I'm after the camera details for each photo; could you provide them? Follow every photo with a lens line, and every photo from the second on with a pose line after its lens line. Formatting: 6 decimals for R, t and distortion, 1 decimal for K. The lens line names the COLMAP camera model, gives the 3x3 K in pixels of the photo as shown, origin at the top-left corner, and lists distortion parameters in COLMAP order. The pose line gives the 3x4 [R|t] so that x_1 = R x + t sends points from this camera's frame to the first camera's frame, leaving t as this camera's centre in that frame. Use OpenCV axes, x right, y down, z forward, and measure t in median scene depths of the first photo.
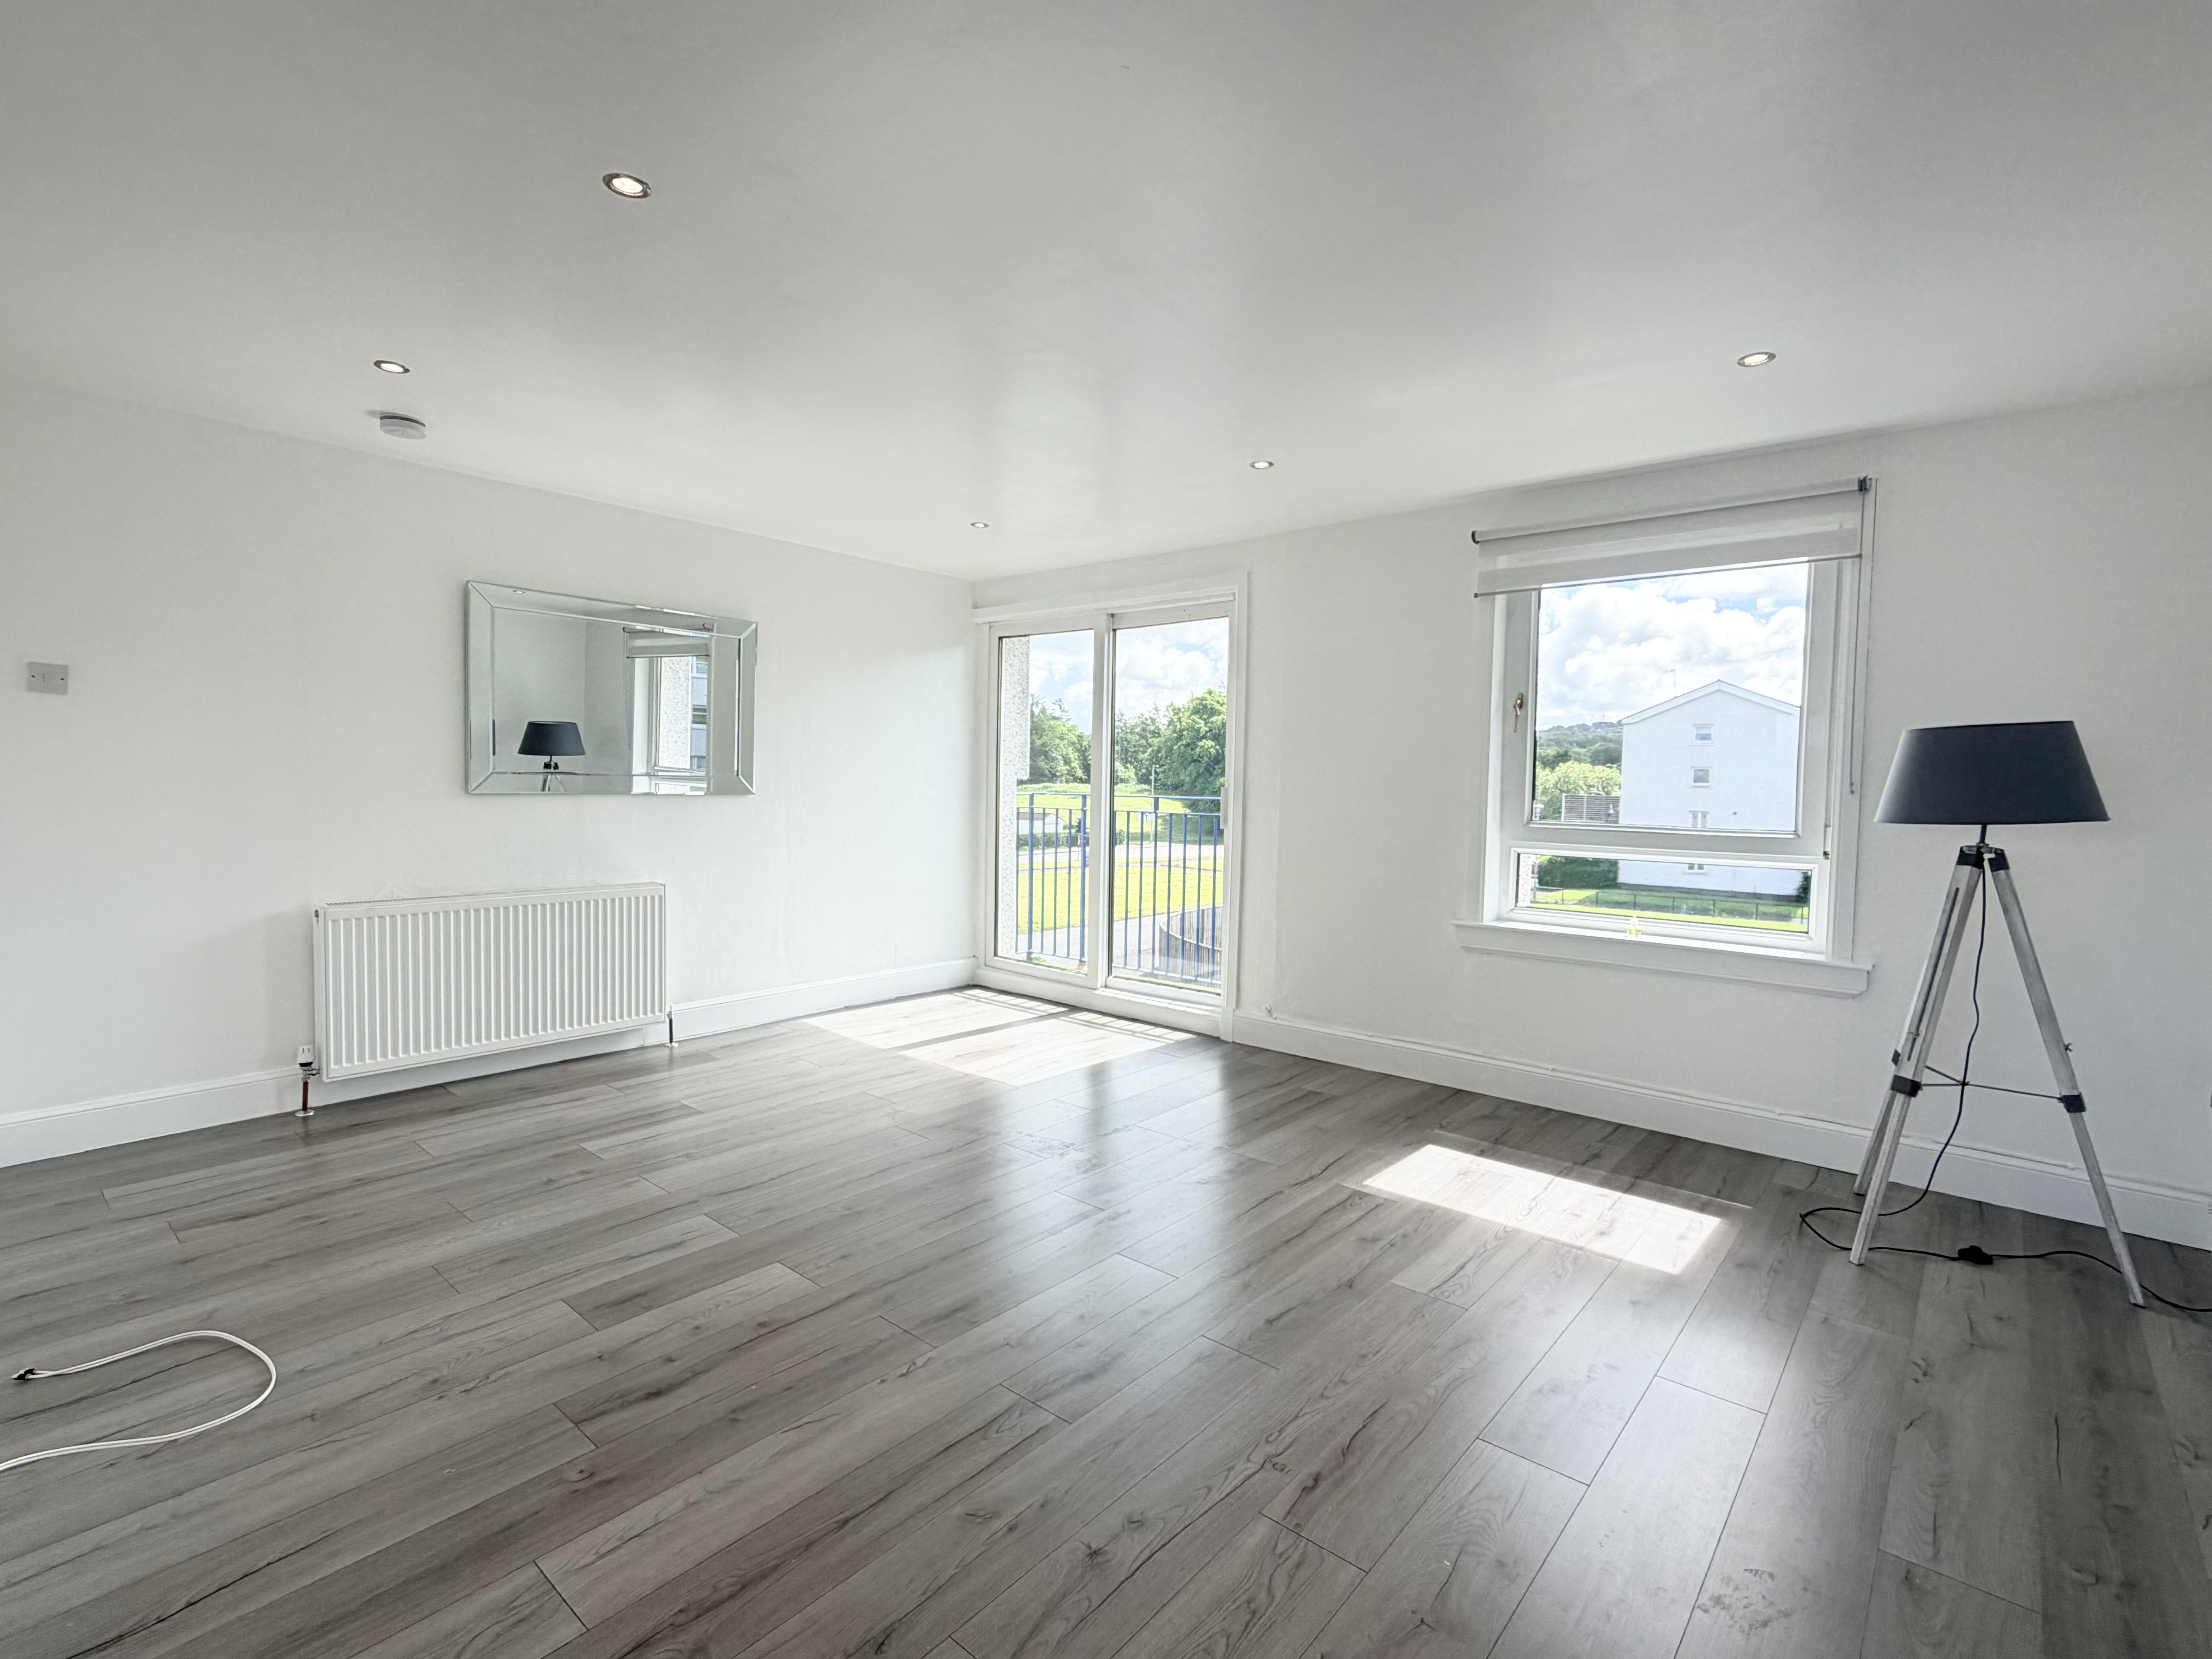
lens RADIAL K [[1051.2, 0, 1139.0], [0, 1051.2, 802.0], [0, 0, 1]] dist [0.001508, -0.000179]
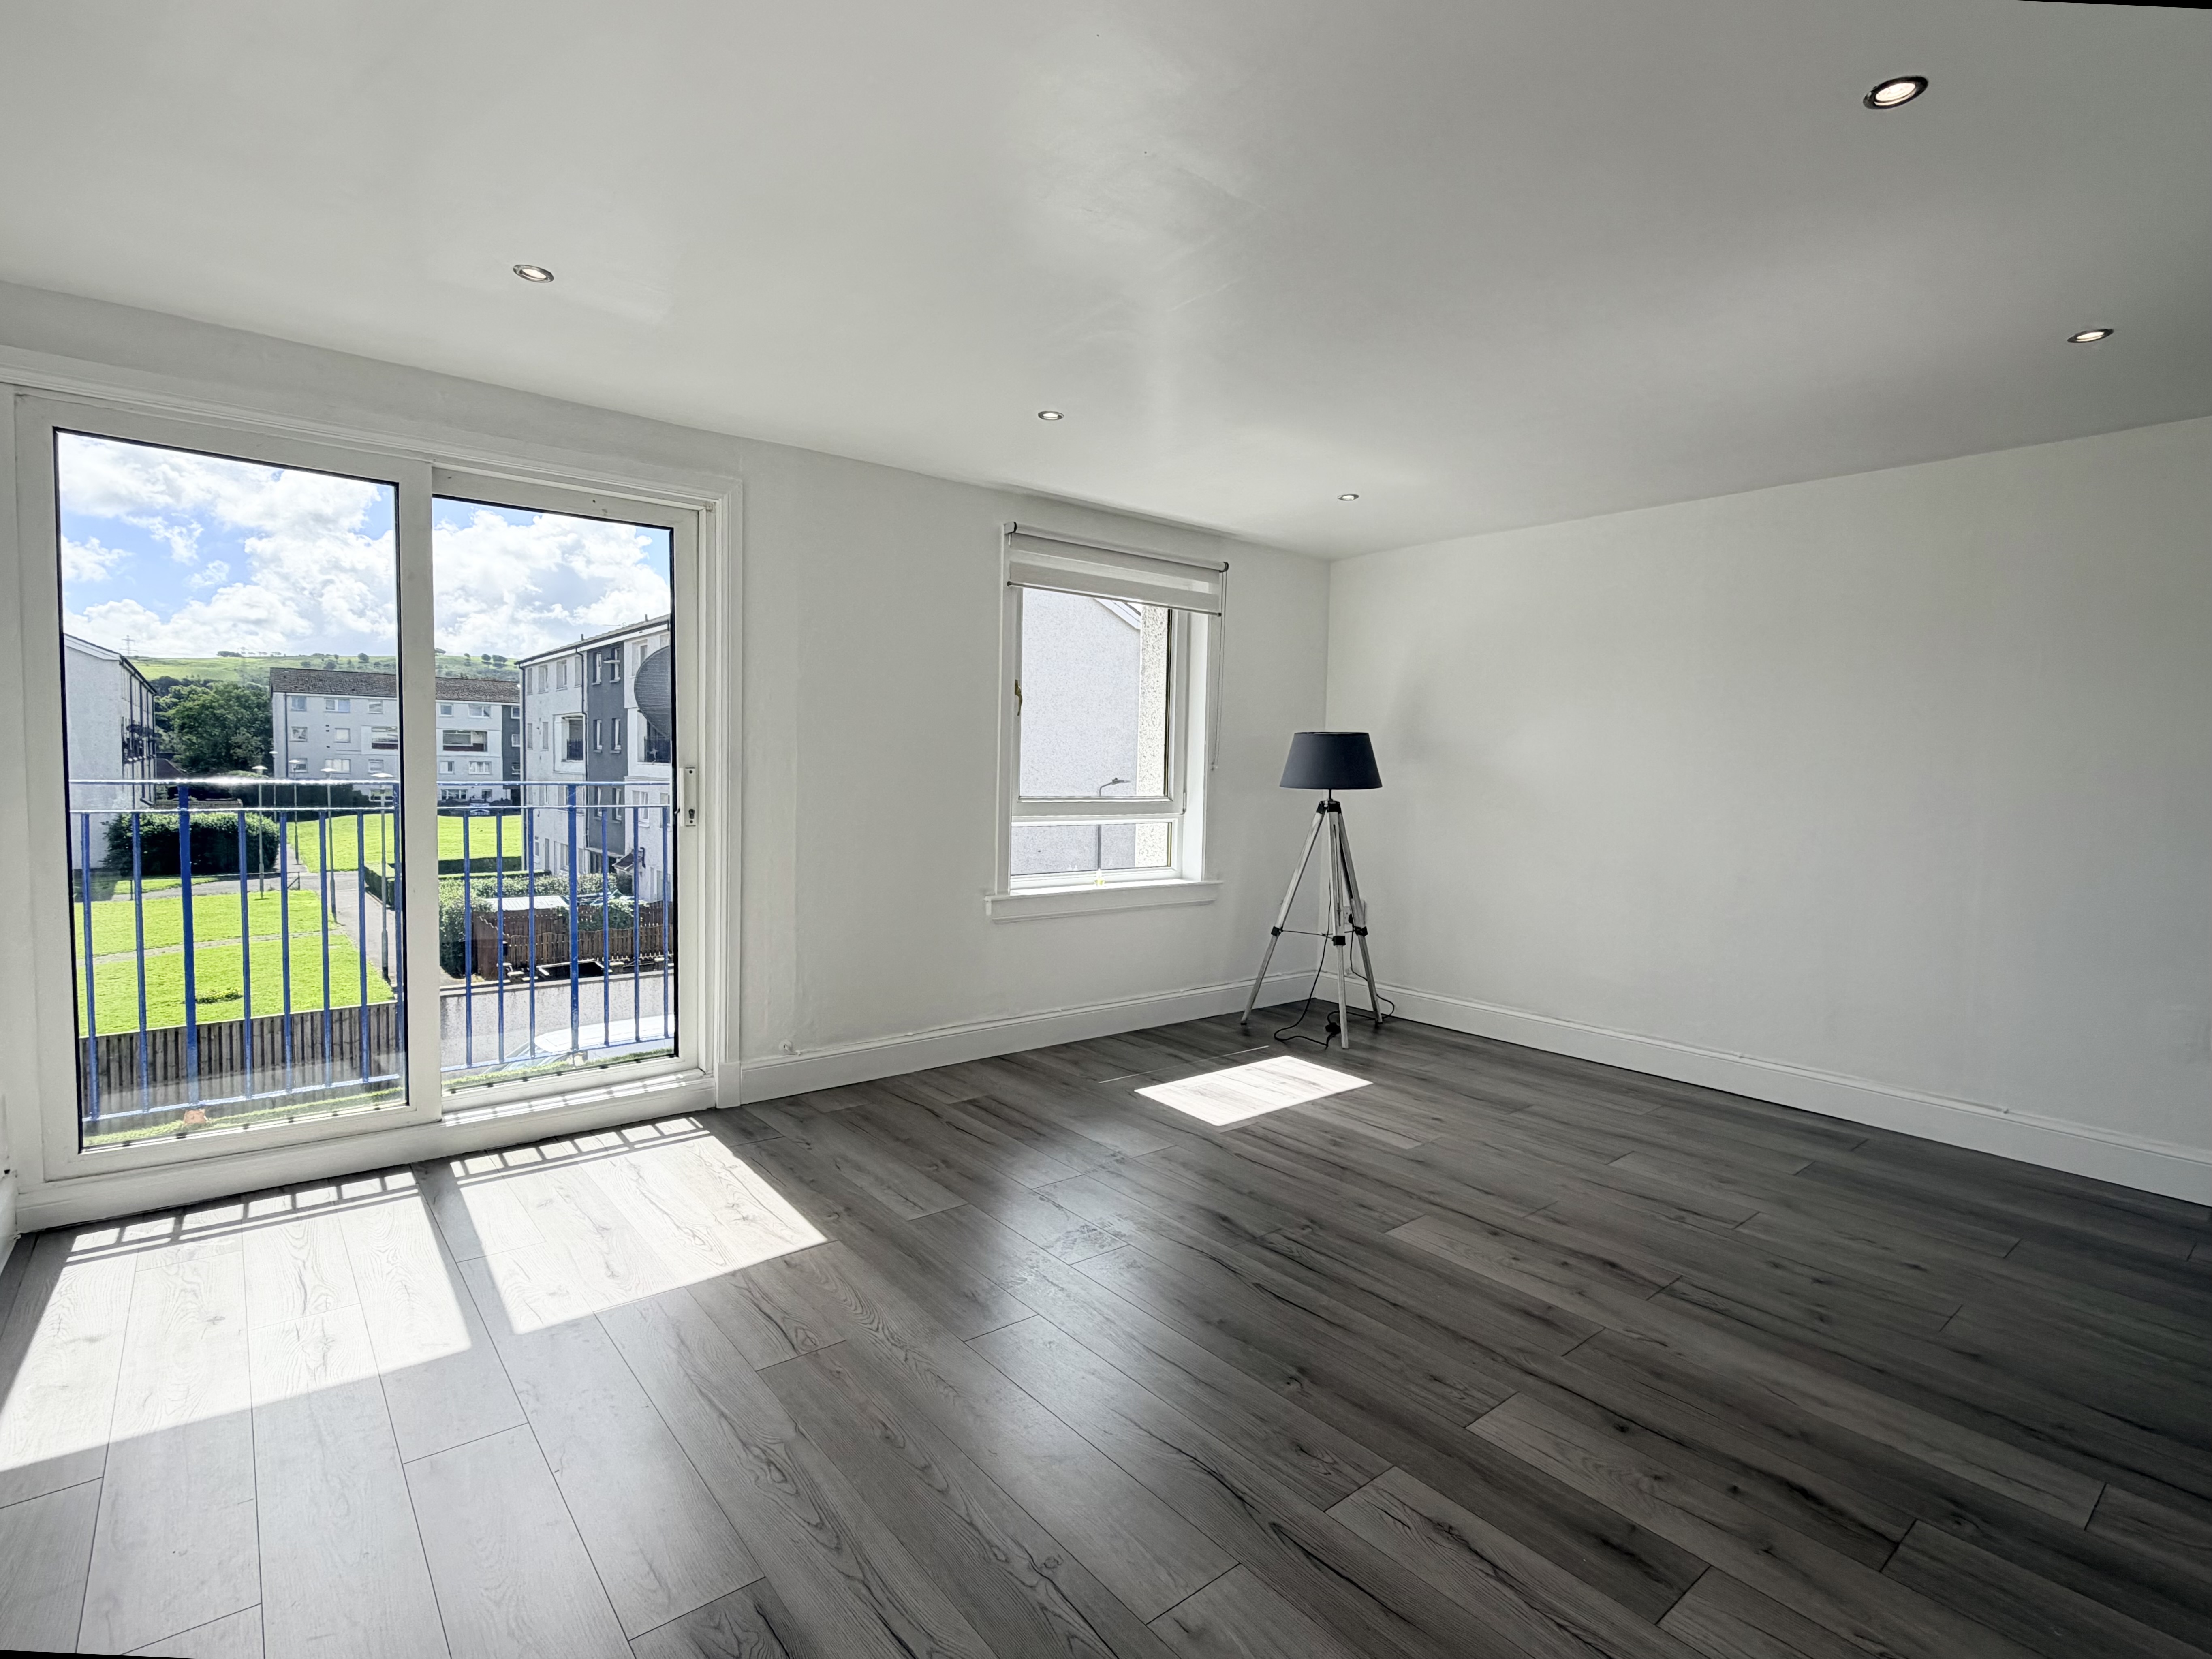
lens RADIAL K [[1051.2, 0, 1119.3], [0, 1051.2, 836.1], [0, 0, 1]] dist [0.001508, -0.000179]
pose [[0.185812, -0.080705, 0.979265, -0.758646], [0.002568, 0.996658, 0.081651, -0.033698], [-0.982582, -0.012657, 0.185398, 0.768867]]
